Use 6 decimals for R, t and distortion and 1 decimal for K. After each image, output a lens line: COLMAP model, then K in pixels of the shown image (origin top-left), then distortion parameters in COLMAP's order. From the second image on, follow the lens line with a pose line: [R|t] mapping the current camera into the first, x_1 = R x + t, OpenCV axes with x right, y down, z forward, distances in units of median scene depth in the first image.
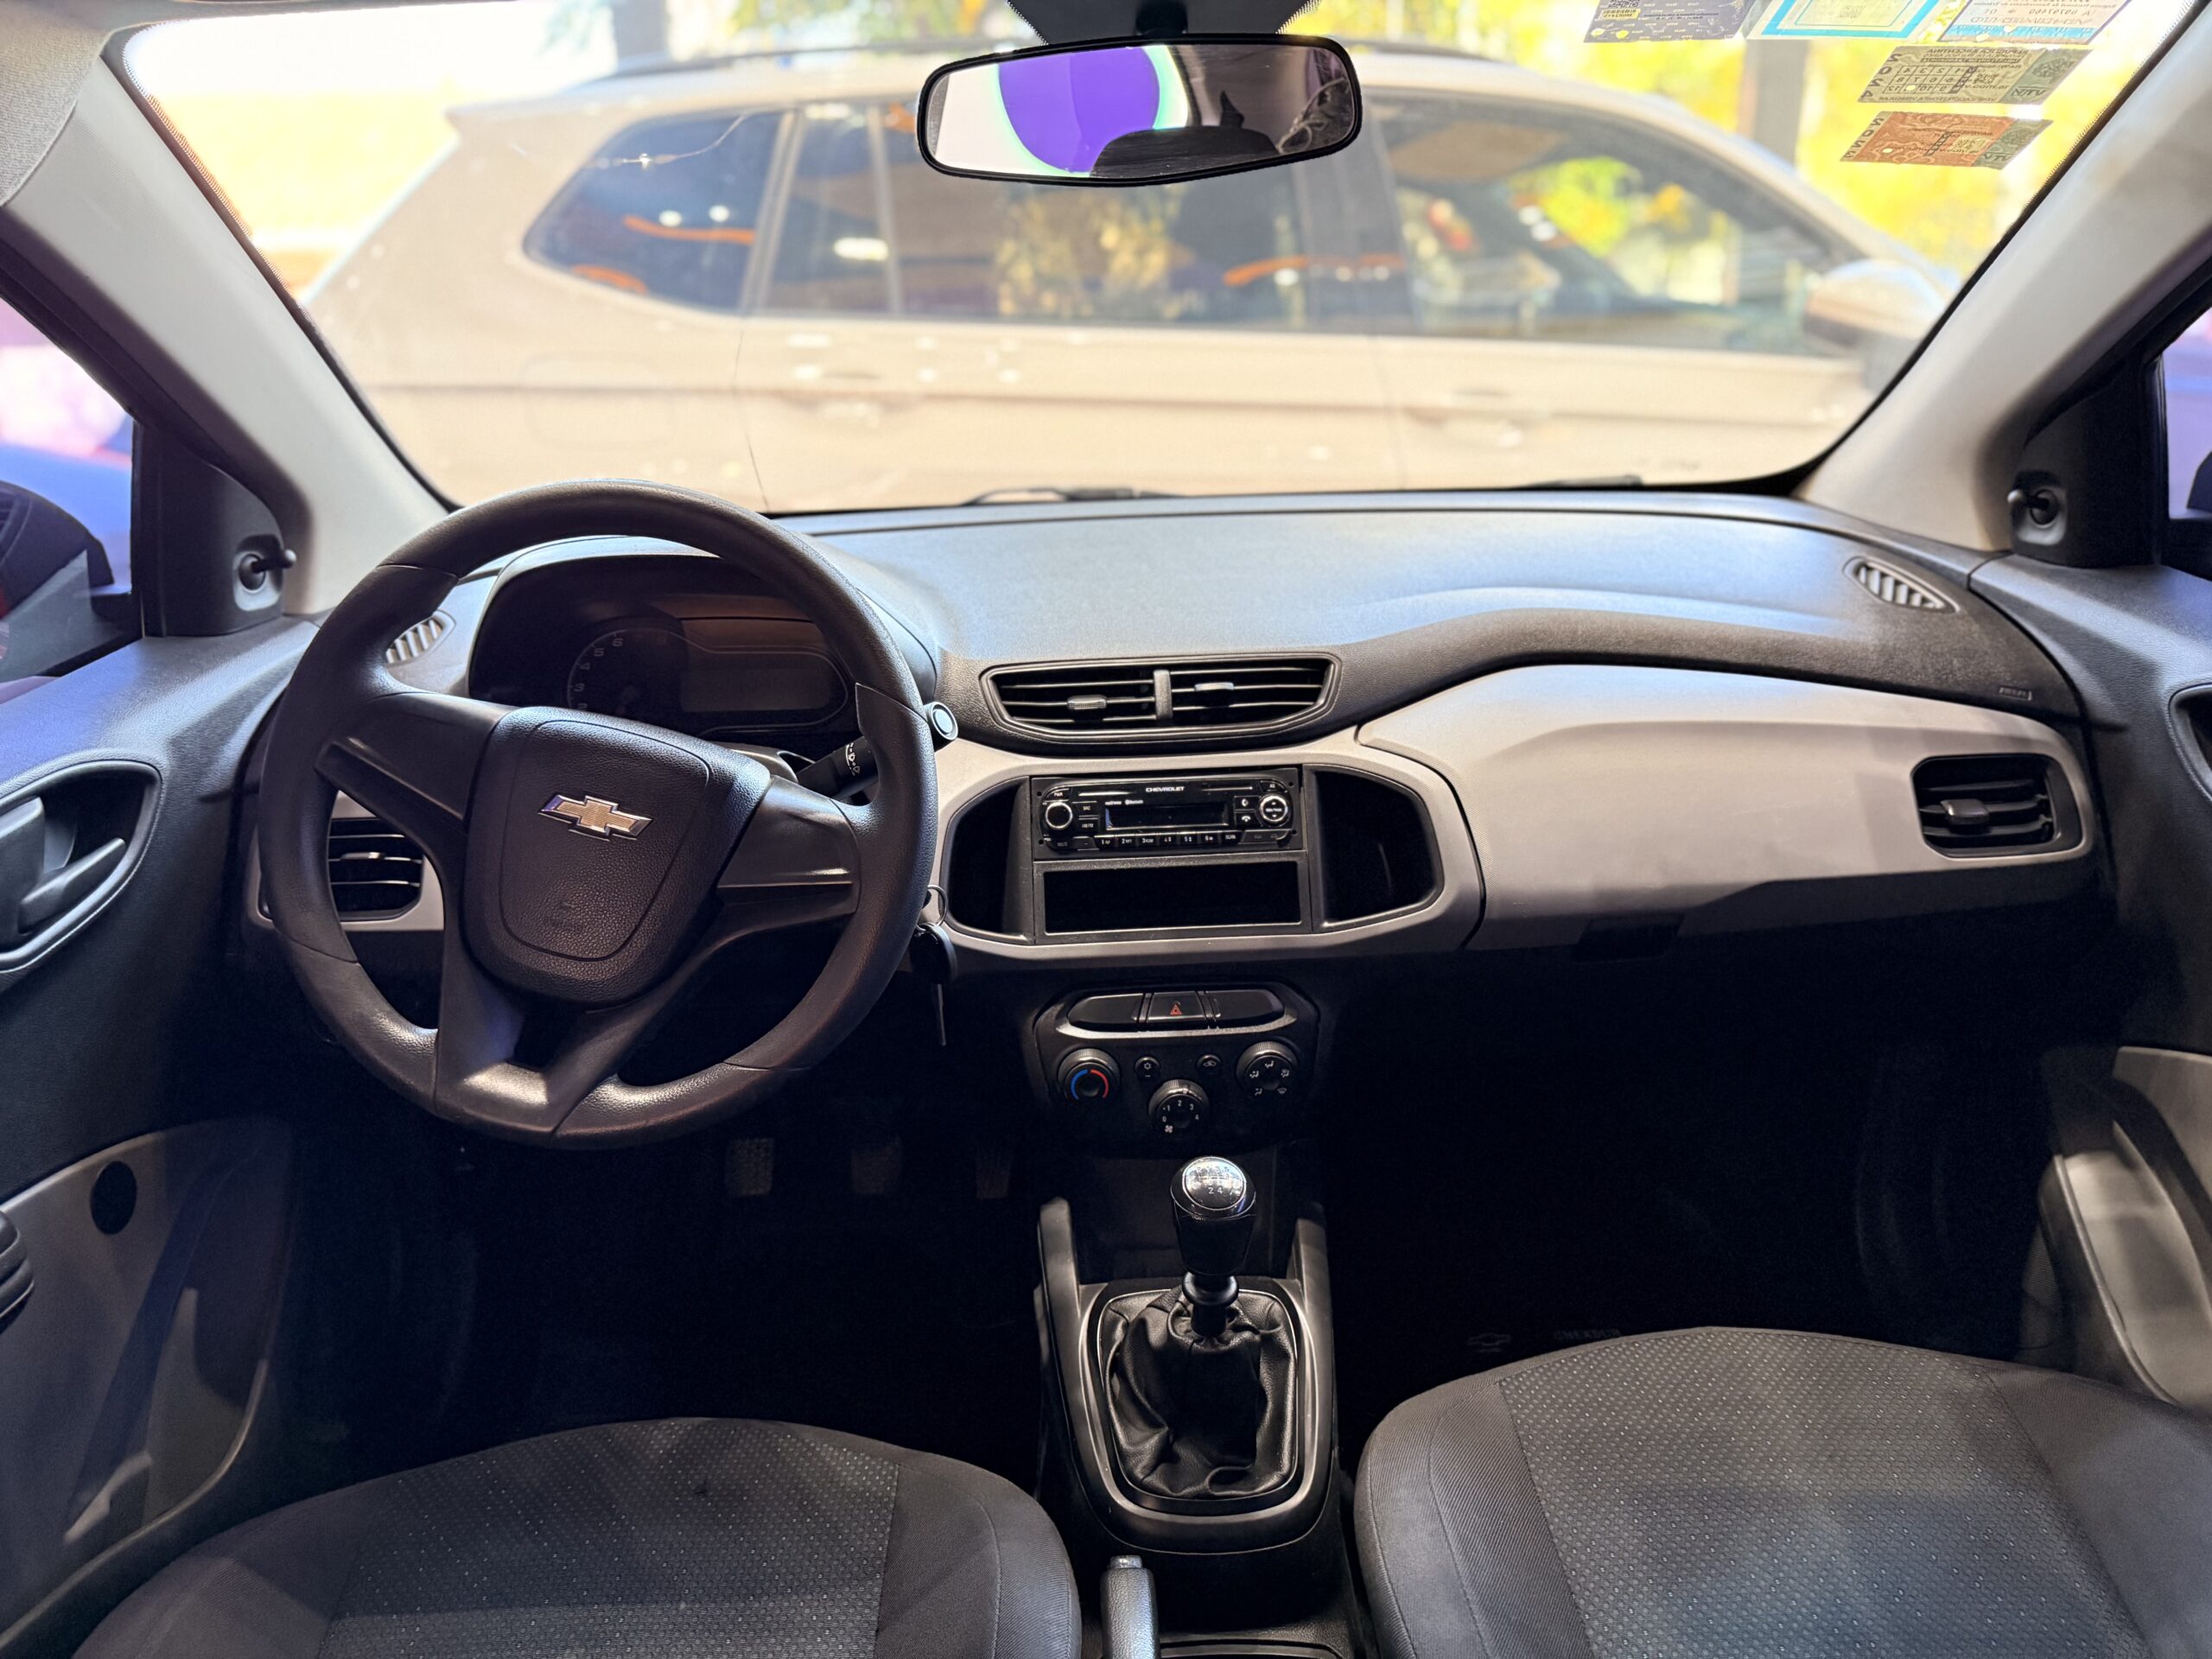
lens RADIAL K [[1541.4, 0, 1127.6], [0, 1541.4, 840.8], [0, 0, 1]] dist [0.093990, -0.164642]
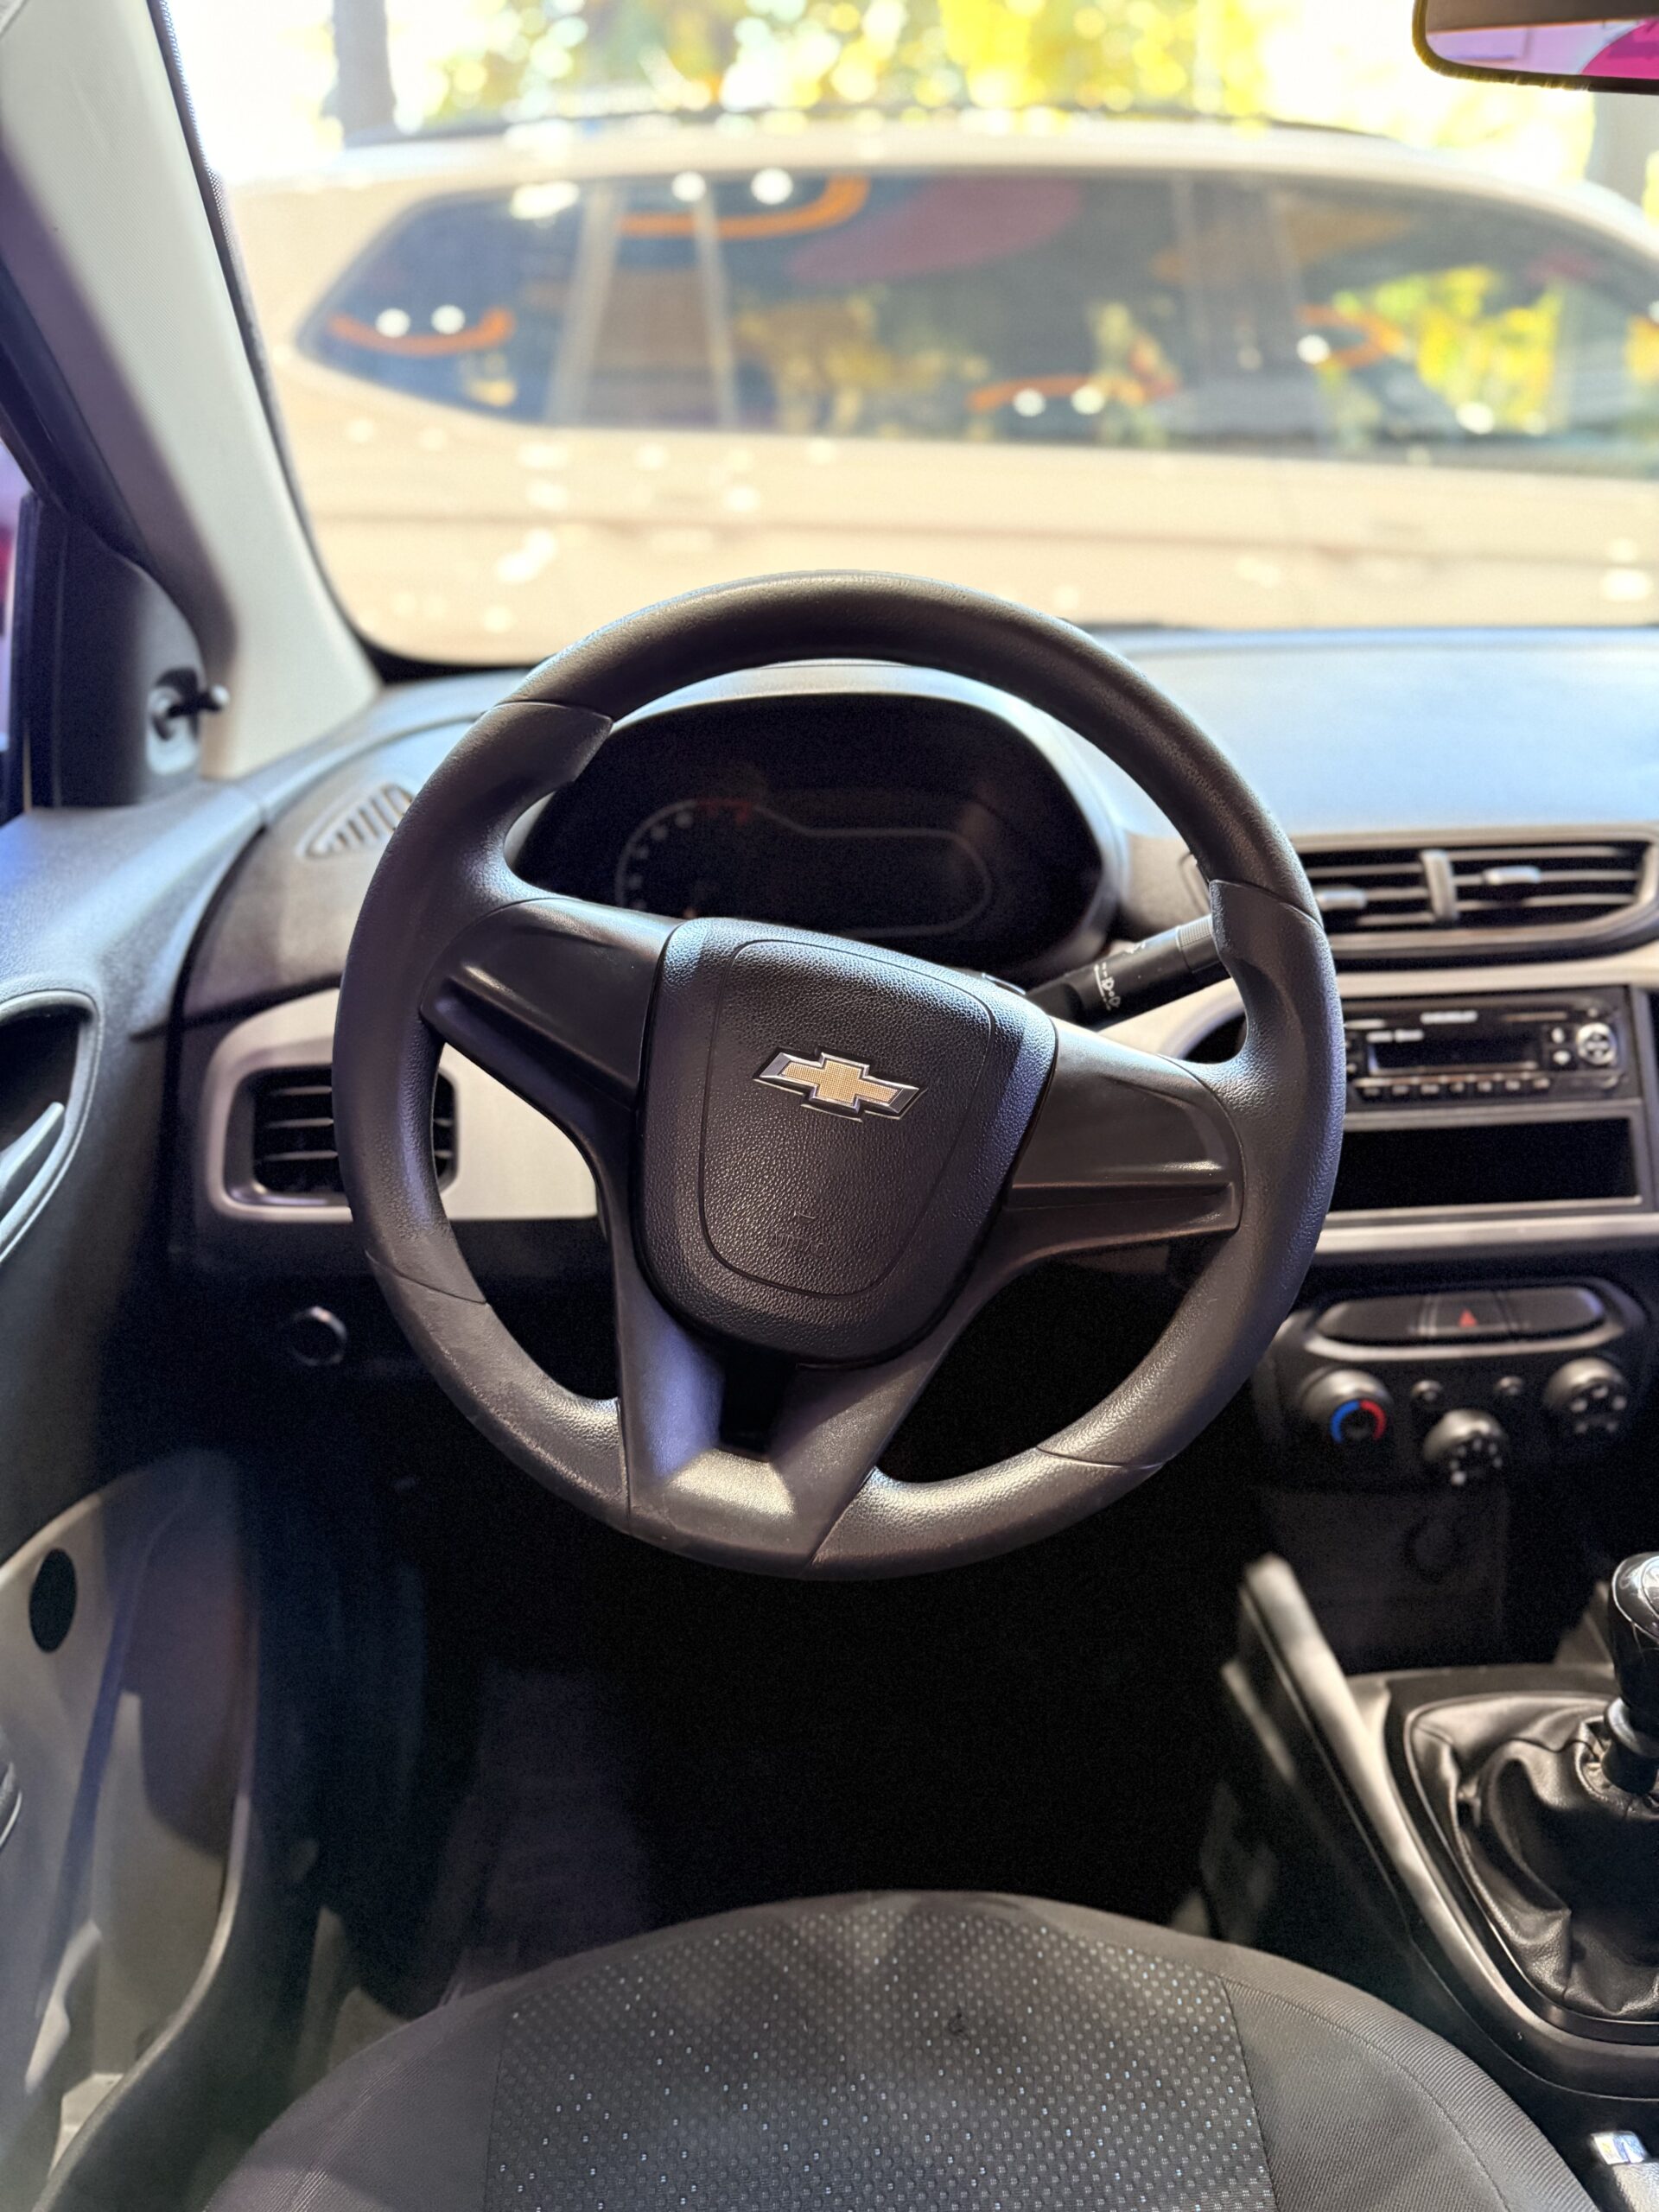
lens RADIAL K [[1604.8, 0, 829.5], [0, 1604.8, 1106.0], [0, 0, 1]] dist [-0.003532, -0.005874]
pose [[0.999468, -0.005076, 0.032226, -0.296068], [0.003160, 0.998239, 0.059232, -0.037955], [-0.032470, -0.059098, 0.997724, 0.251603]]
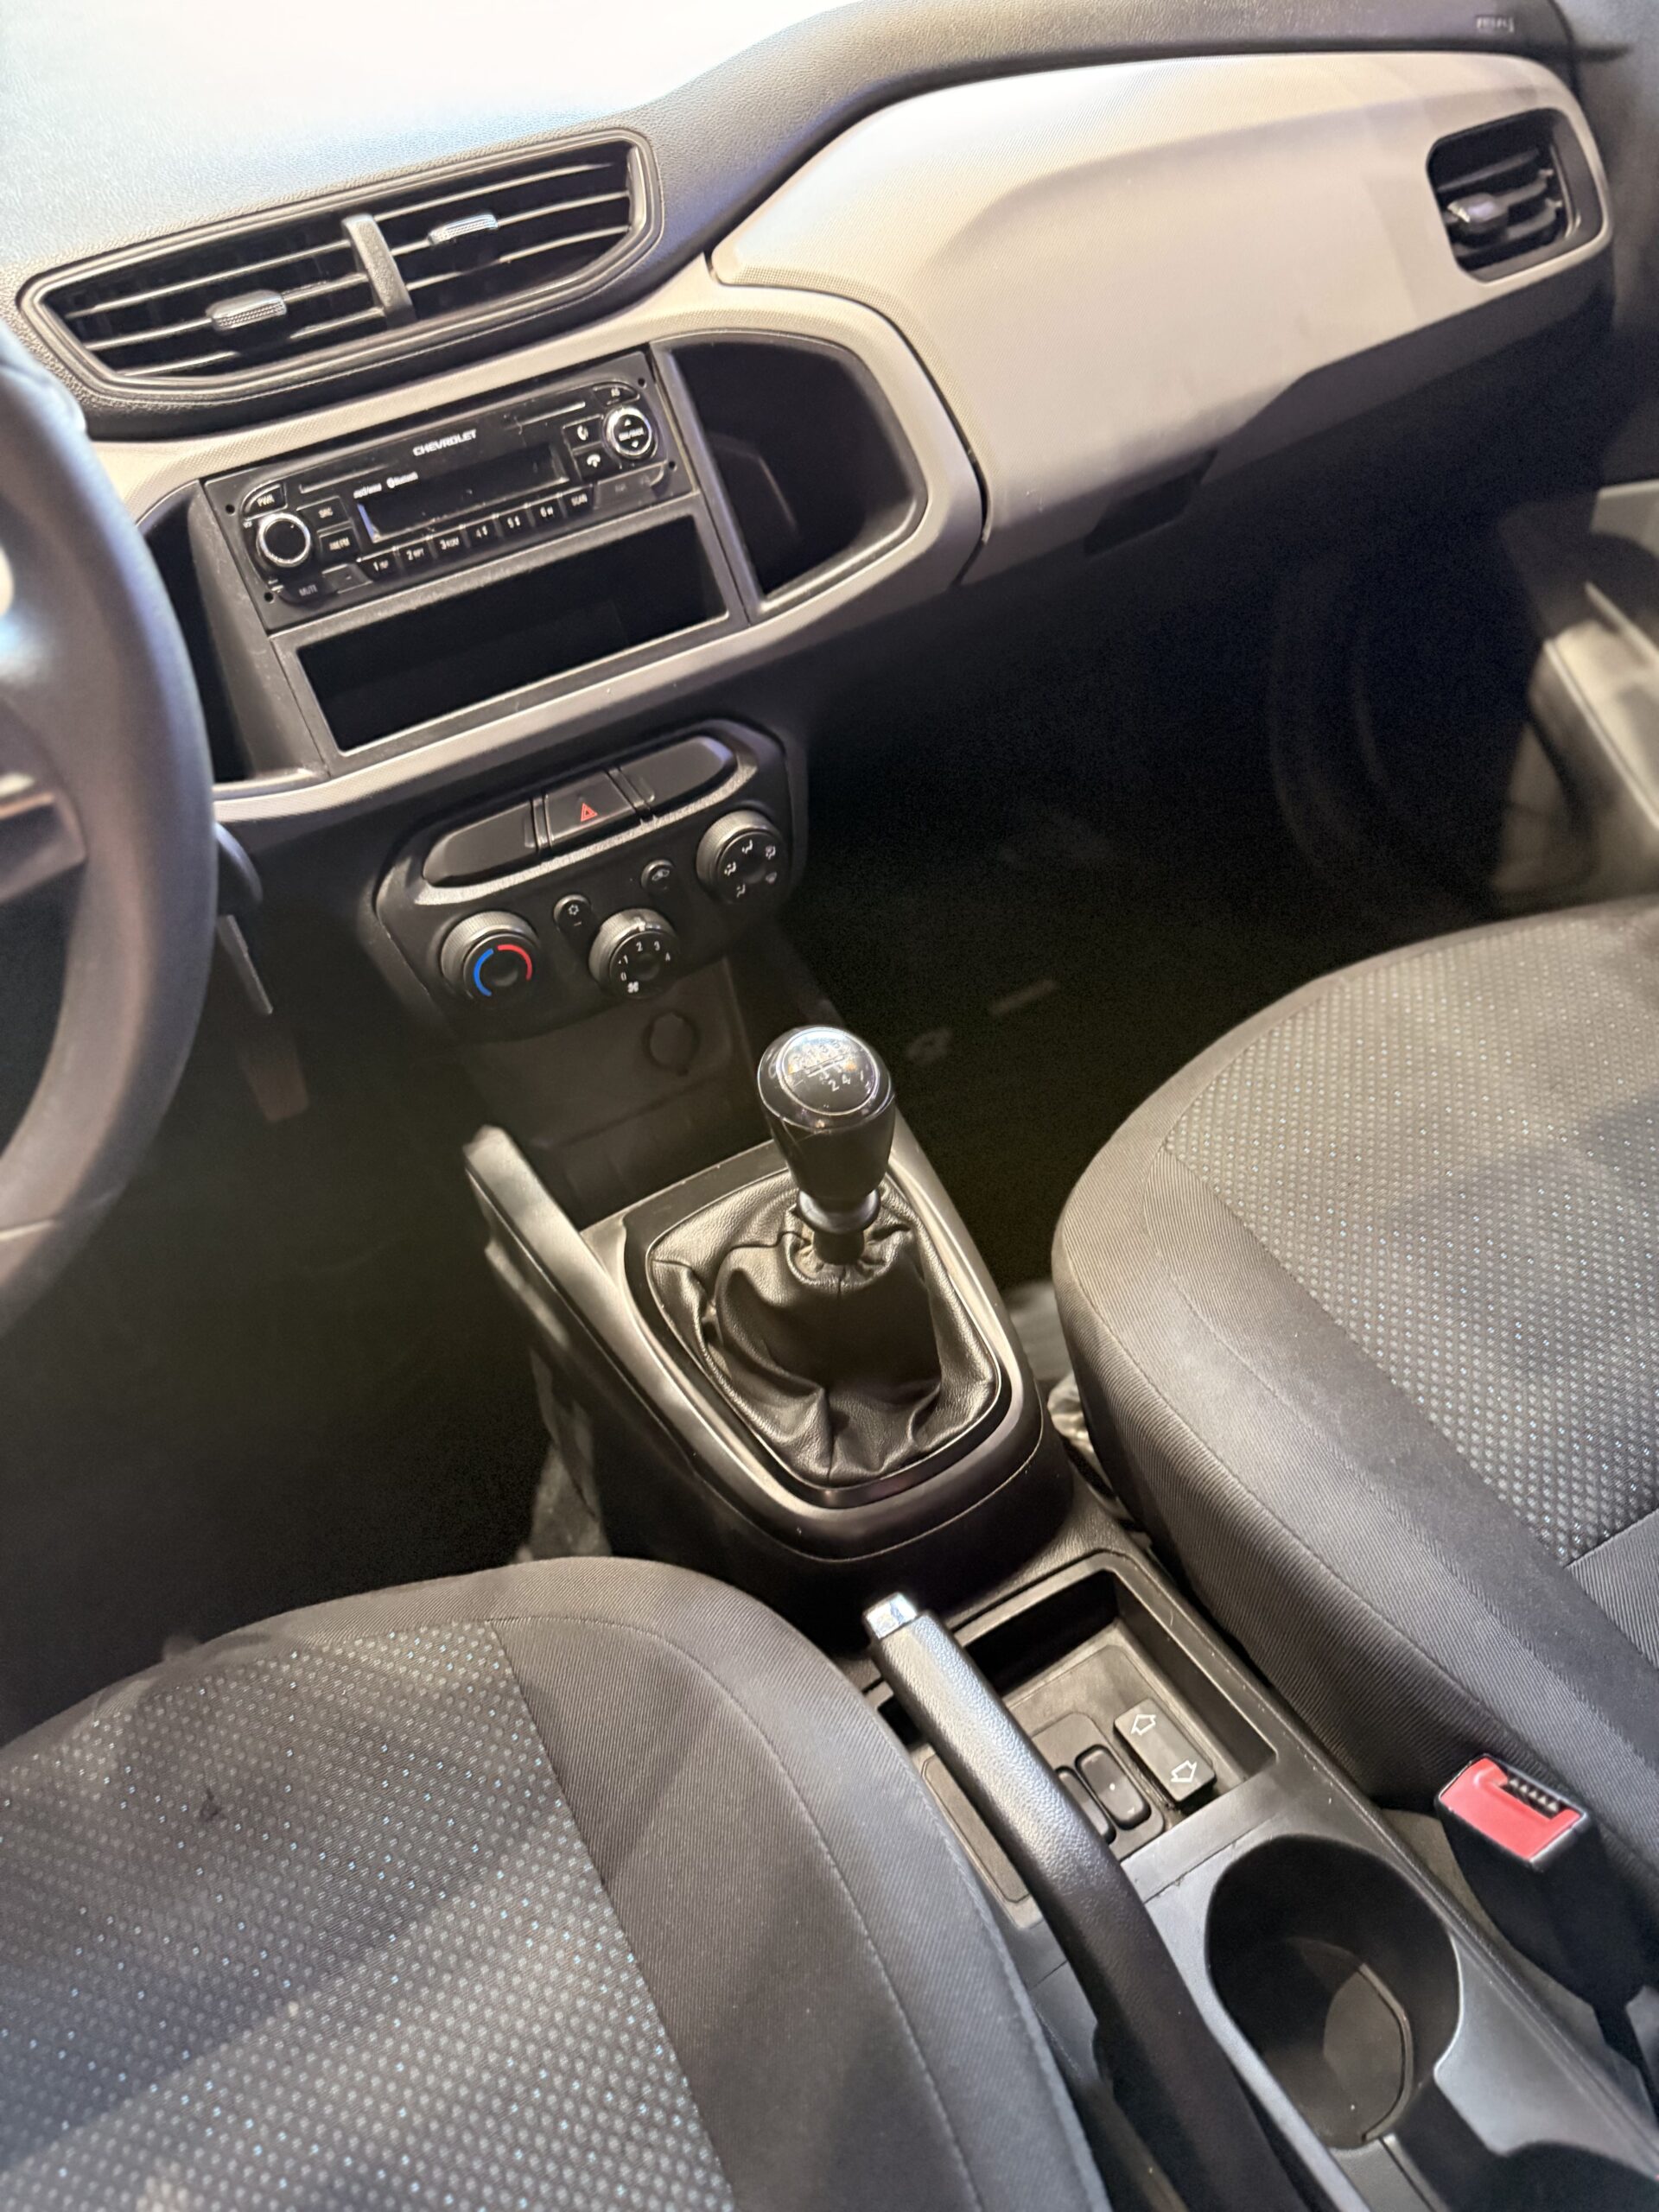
lens RADIAL K [[1541.4, 0, 829.5], [0, 1541.4, 1106.0], [0, 0, 1]] dist [0.093990, -0.164642]
pose [[0.877429, -0.373873, 0.300560, -0.116868], [0.233373, 0.880097, 0.413481, -0.023409], [-0.419112, -0.292658, 0.859475, 0.376005]]
